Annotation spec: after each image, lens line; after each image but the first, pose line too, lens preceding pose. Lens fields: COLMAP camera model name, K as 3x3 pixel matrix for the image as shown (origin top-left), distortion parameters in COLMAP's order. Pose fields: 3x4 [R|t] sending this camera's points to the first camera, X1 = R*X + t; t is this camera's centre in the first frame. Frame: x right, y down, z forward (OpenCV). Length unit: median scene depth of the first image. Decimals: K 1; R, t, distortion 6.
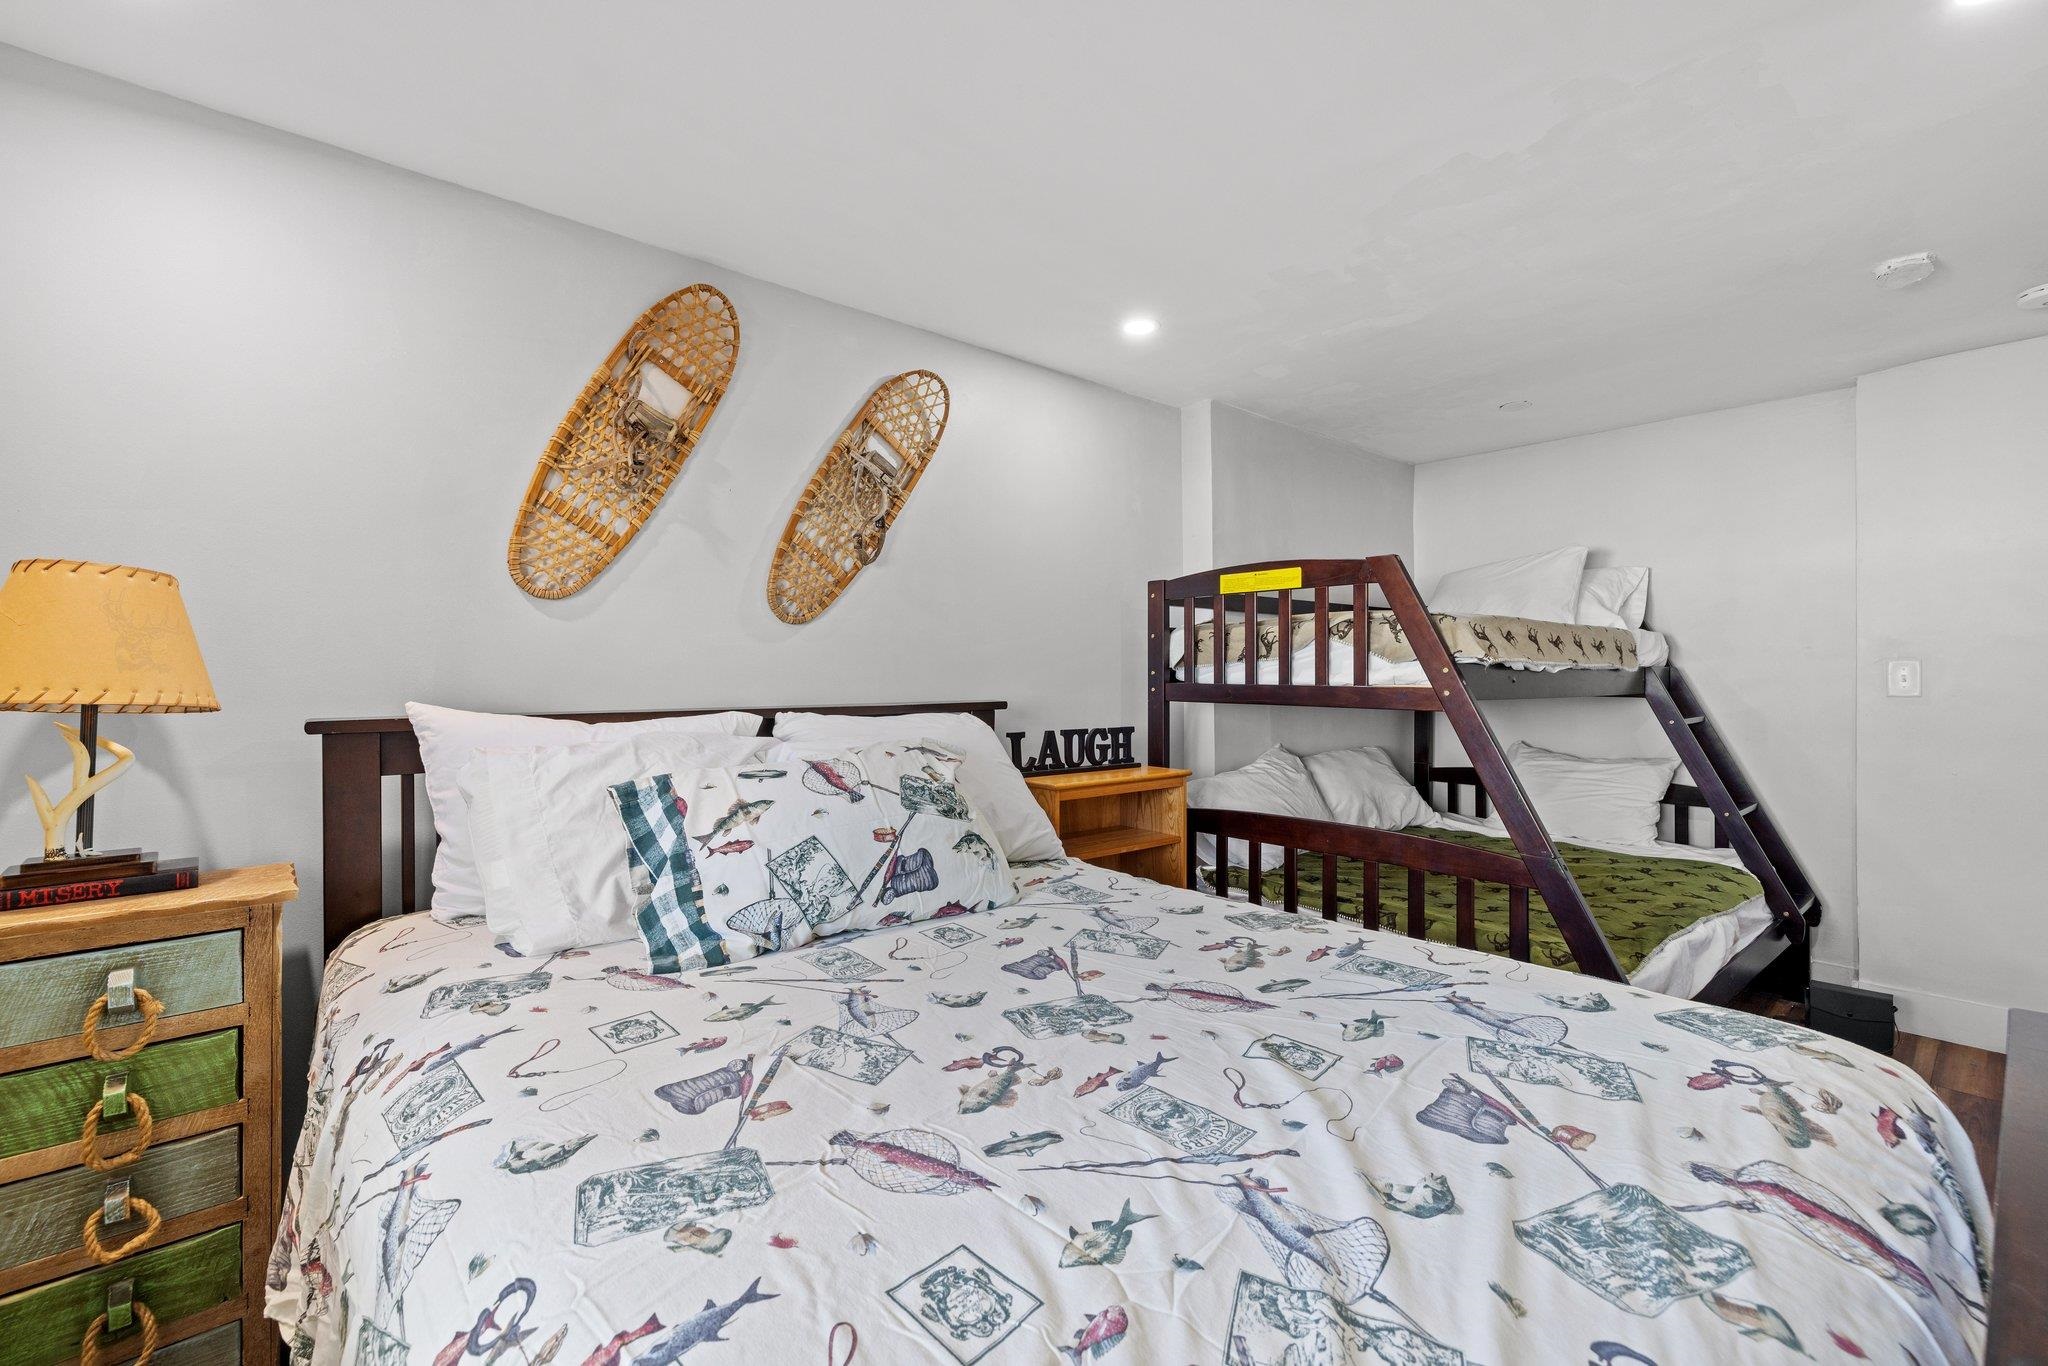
lens RADIAL K [[856.3, 0, 1023.2], [0, 856.3, 677.4], [0, 0, 1]] dist [-0.002381, 0.000086]
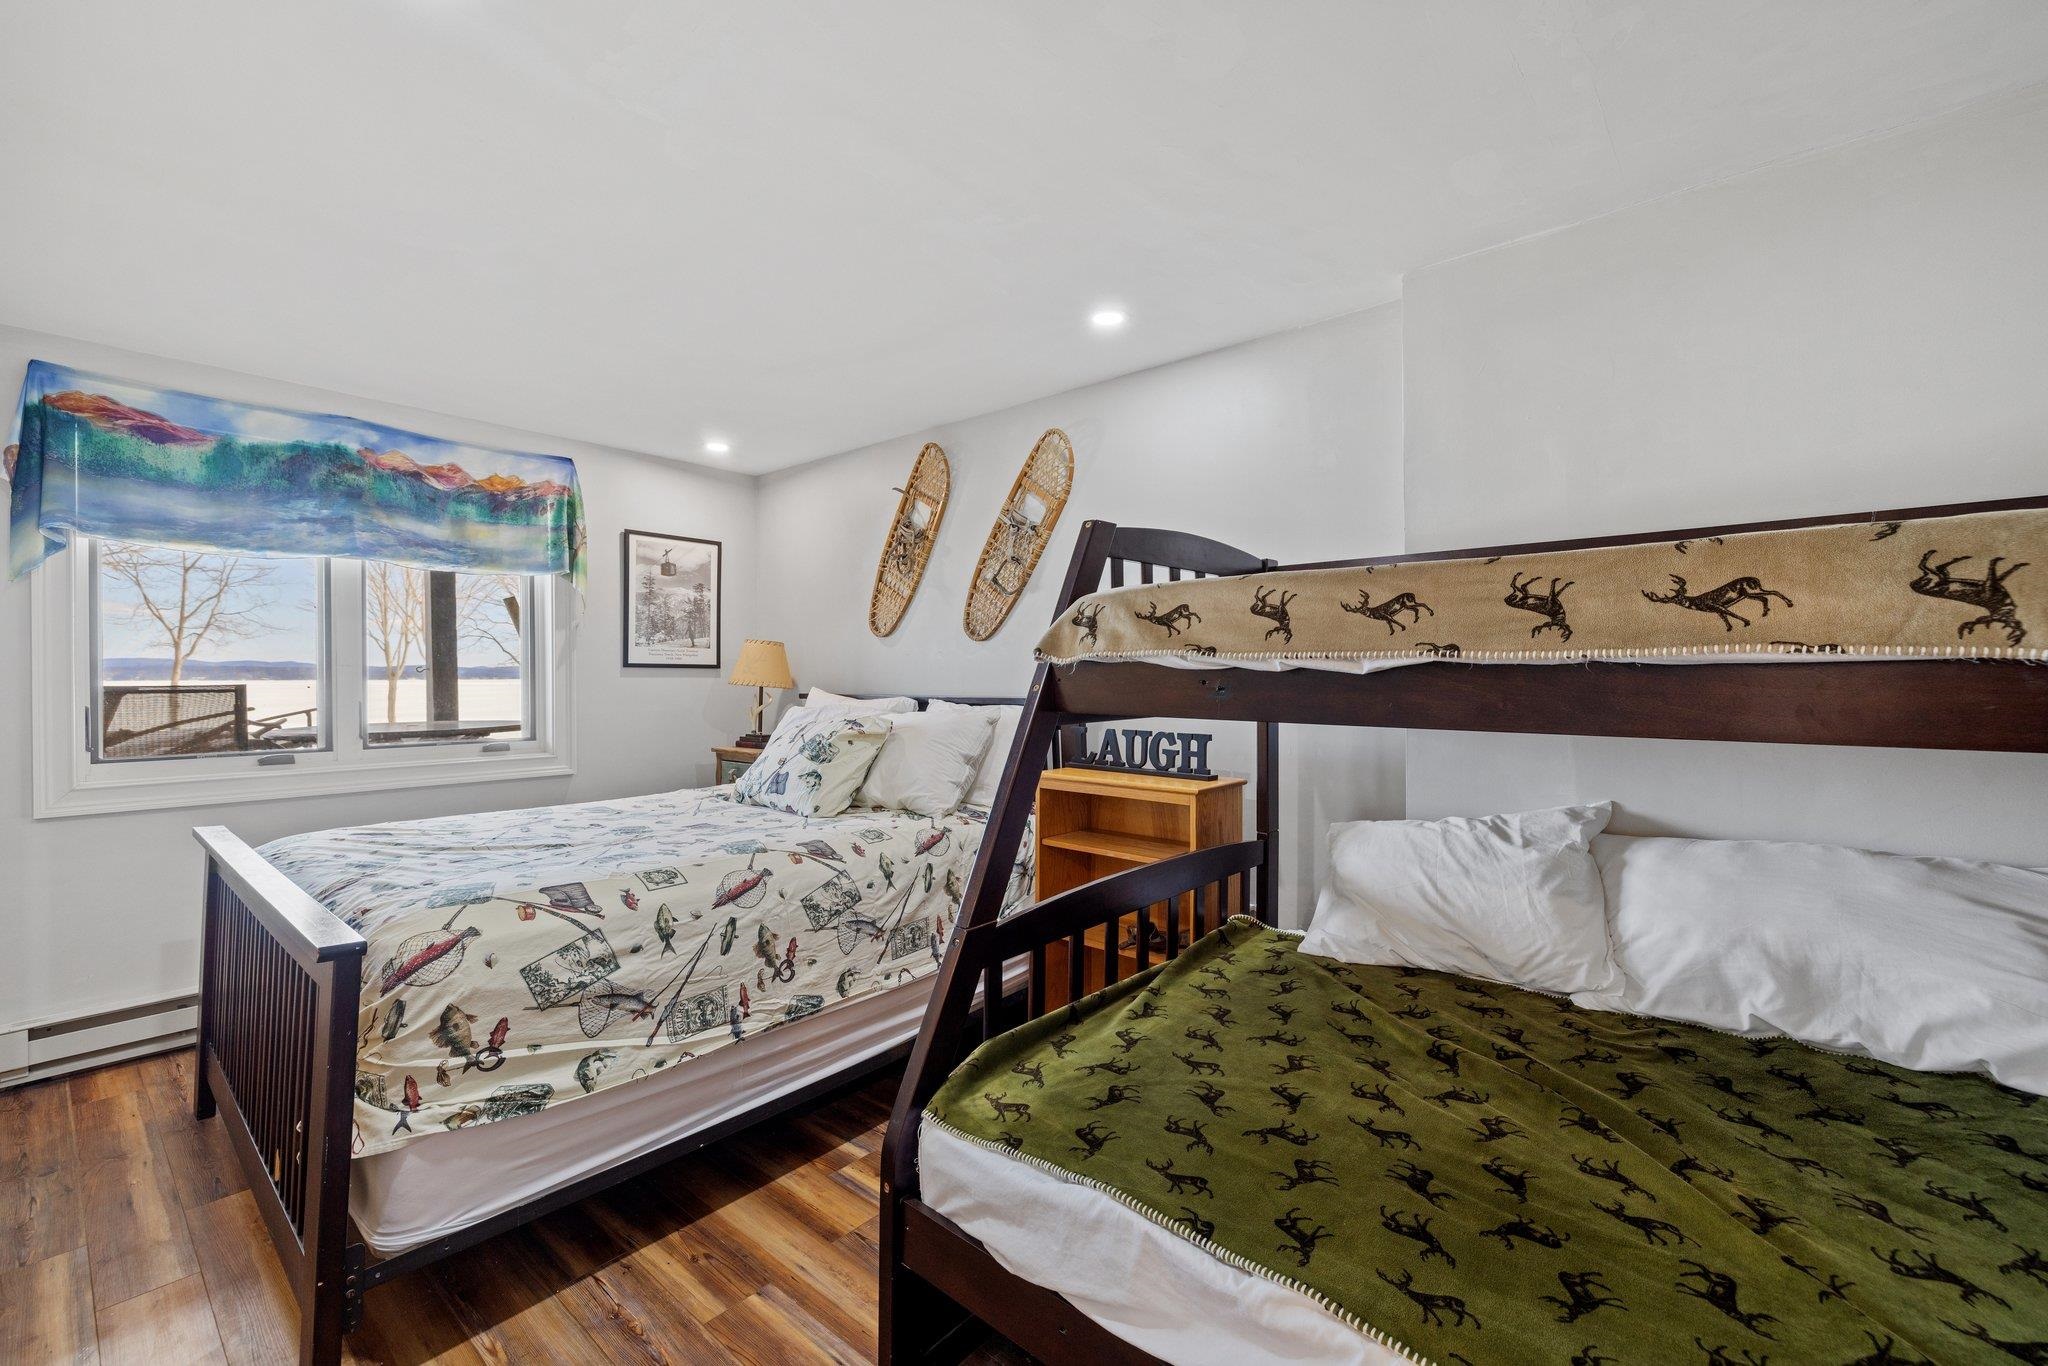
lens RADIAL K [[856.3, 0, 1023.0], [0, 856.3, 685.2], [0, 0, 1]] dist [-0.002381, 0.000086]
pose [[0.162908, 0.004570, -0.986631, 1.013034], [-0.010250, 0.999943, 0.002940, 0.006827], [0.986588, 0.009634, 0.162945, 0.702419]]
